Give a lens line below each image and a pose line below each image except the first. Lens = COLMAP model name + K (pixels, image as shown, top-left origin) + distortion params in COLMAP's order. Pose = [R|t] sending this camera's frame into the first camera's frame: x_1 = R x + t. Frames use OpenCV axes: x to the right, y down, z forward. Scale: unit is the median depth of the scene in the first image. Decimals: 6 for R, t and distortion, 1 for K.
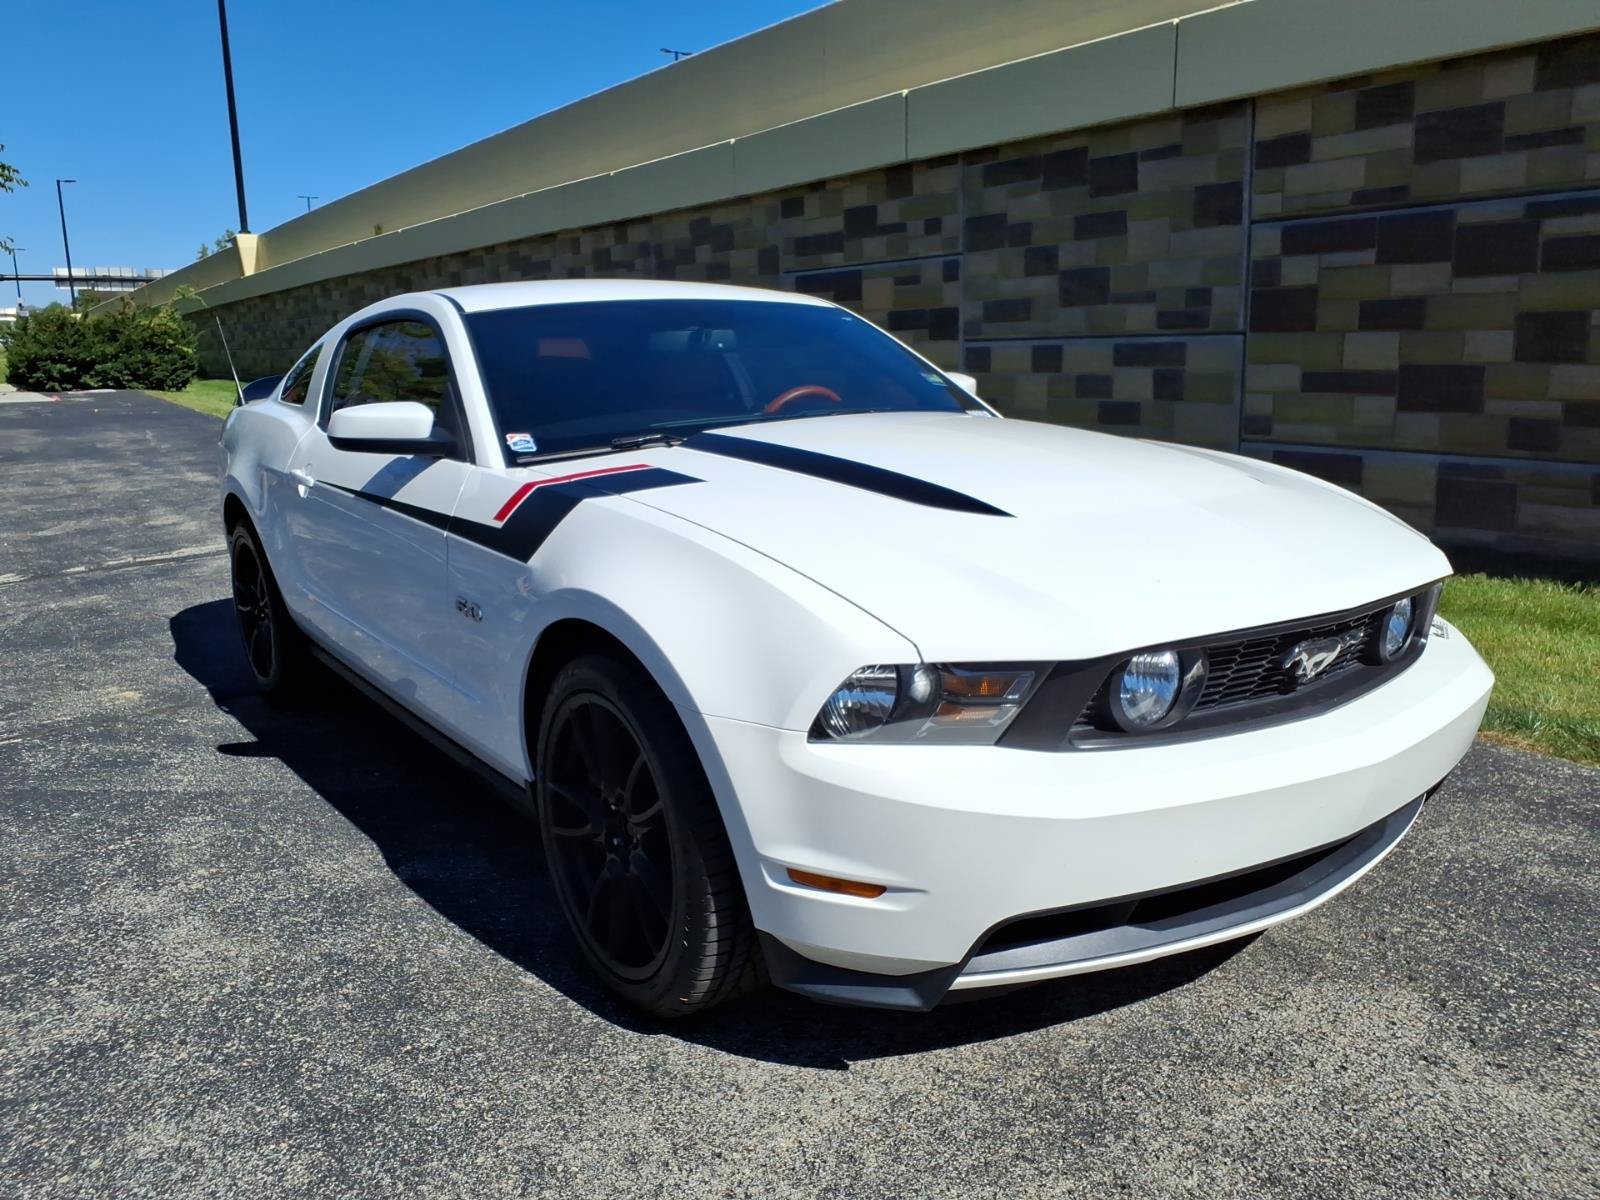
lens RADIAL K [[1272.1, 0, 806.2], [0, 1272.1, 606.3], [0, 0, 1]] dist [0.014769, -0.017112]
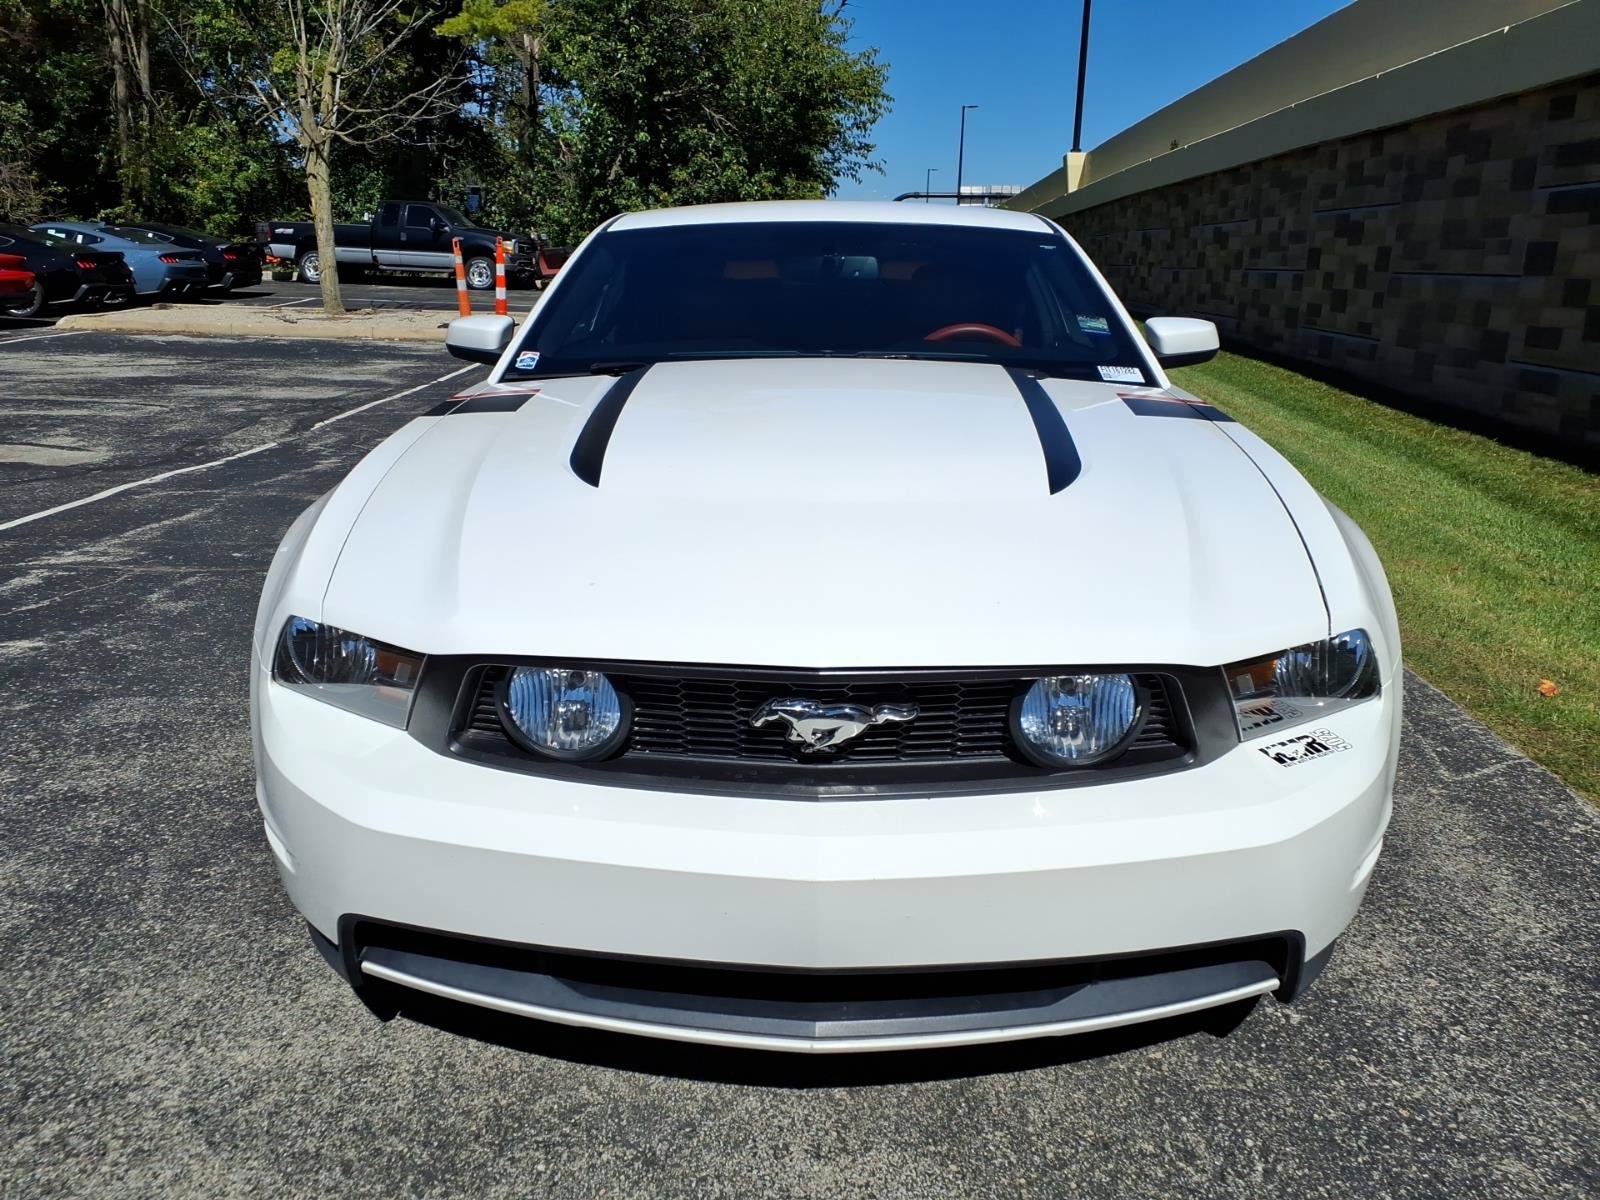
lens RADIAL K [[1272.1, 0, 806.2], [0, 1272.1, 606.3], [0, 0, 1]] dist [0.014769, -0.017112]
pose [[0.804957, 0.183417, -0.564272, 0.196274], [-0.149381, 0.983034, 0.106438, -0.025793], [0.574221, -0.001387, 0.818699, 0.096012]]
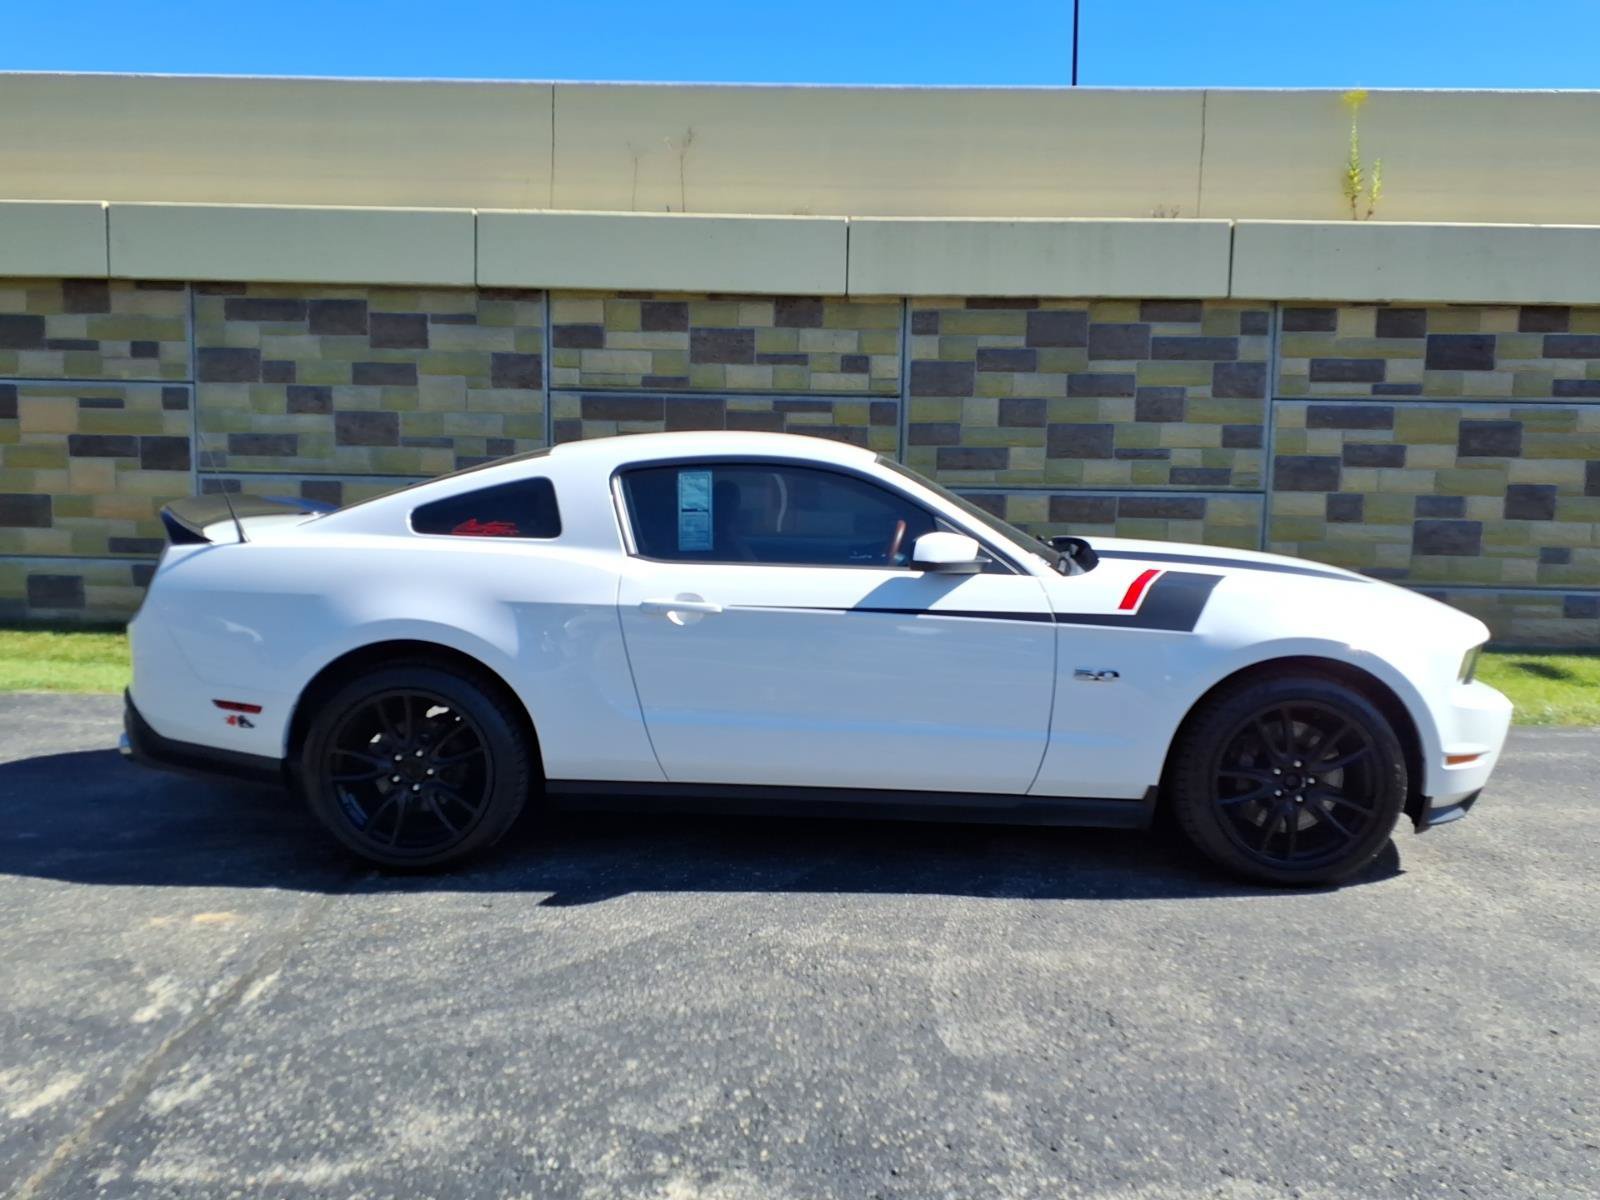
lens RADIAL K [[1224.9, 0, 798.8], [0, 1224.9, 623.0], [0, 0, 1]] dist [0.115504, -0.181864]
pose [[0.594937, -0.062523, 0.801337, -0.504724], [0.134093, 0.990719, -0.022255, -0.022429], [-0.792508, 0.120694, 0.597799, 0.140976]]
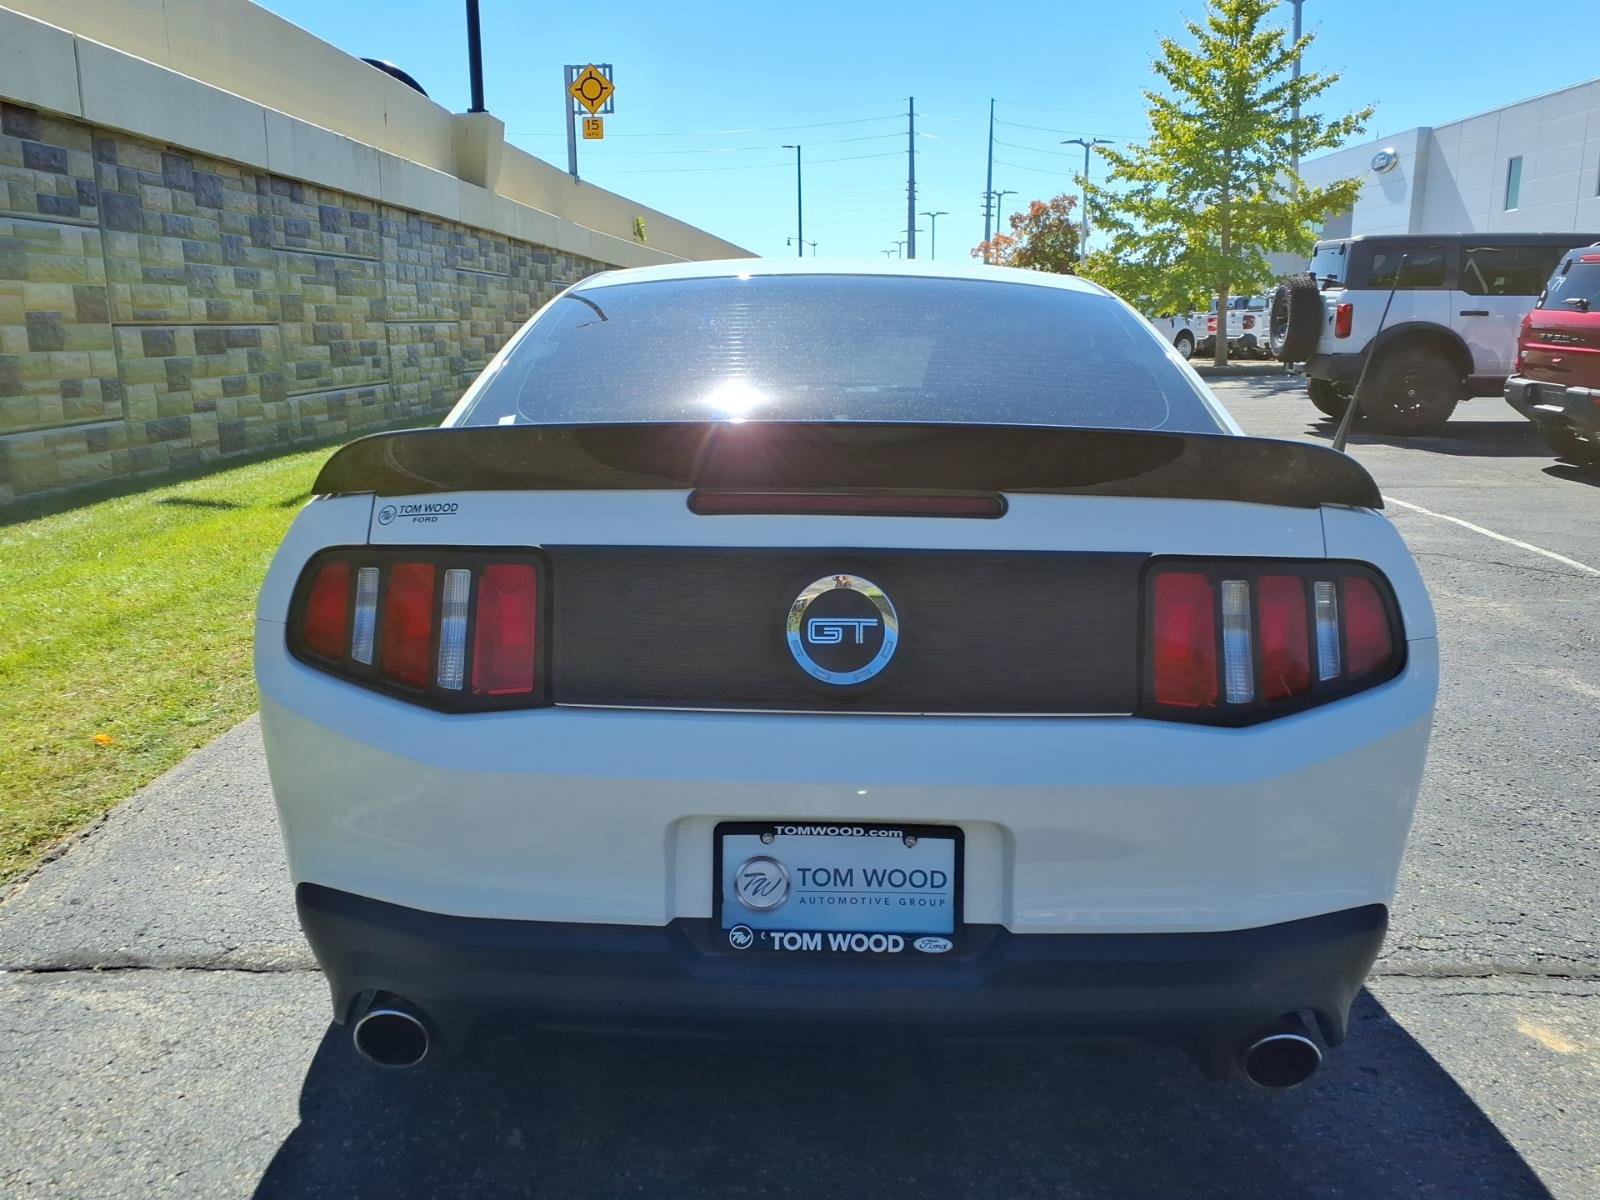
lens RADIAL K [[1272.1, 0, 806.2], [0, 1272.1, 606.3], [0, 0, 1]] dist [0.014769, -0.017112]
pose [[-0.801320, -0.112620, 0.587540, -0.319592], [0.135422, 0.922478, 0.361517, -0.166862], [-0.582706, 0.369257, -0.723949, 0.813485]]
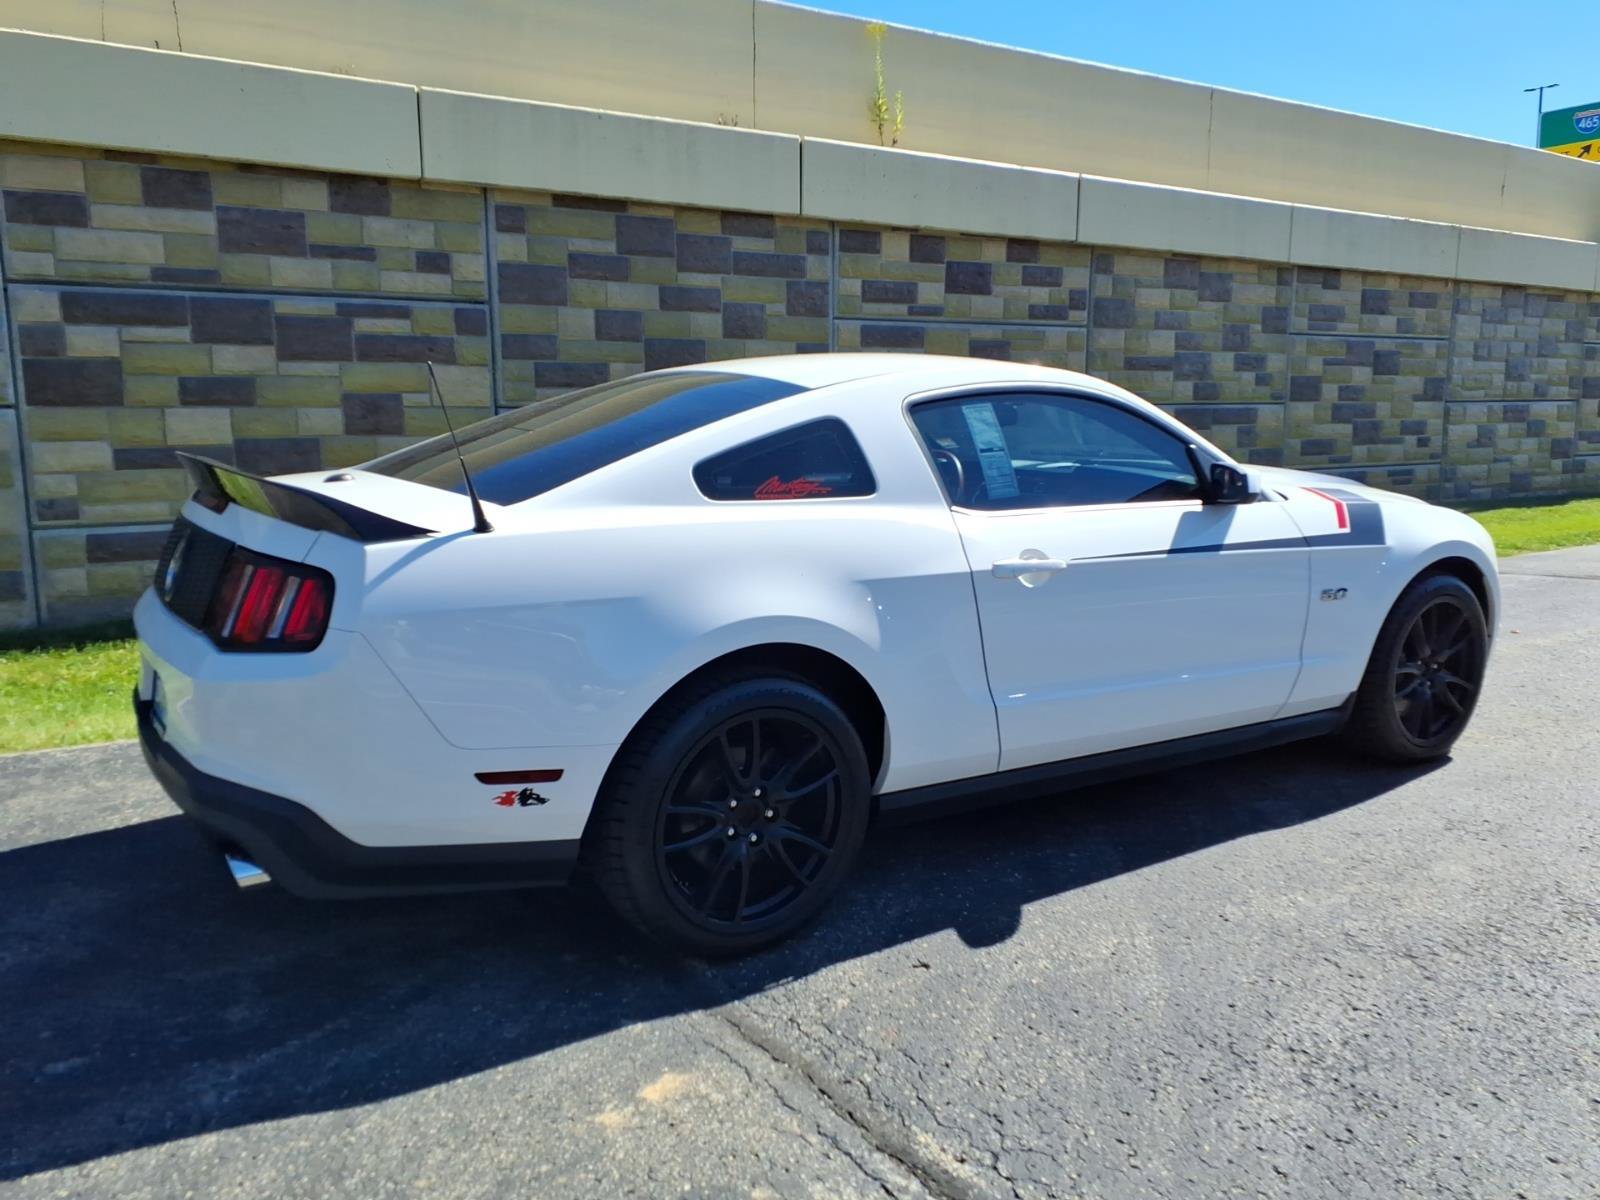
lens RADIAL K [[1248.5, 0, 801.7], [0, 1248.5, 622.8], [0, 0, 1]] dist [0.047237, -0.070818]
pose [[0.035504, -0.157289, 0.986914, -0.556545], [0.201671, 0.968348, 0.147075, -0.097708], [-0.978810, 0.193810, 0.066101, 0.487965]]
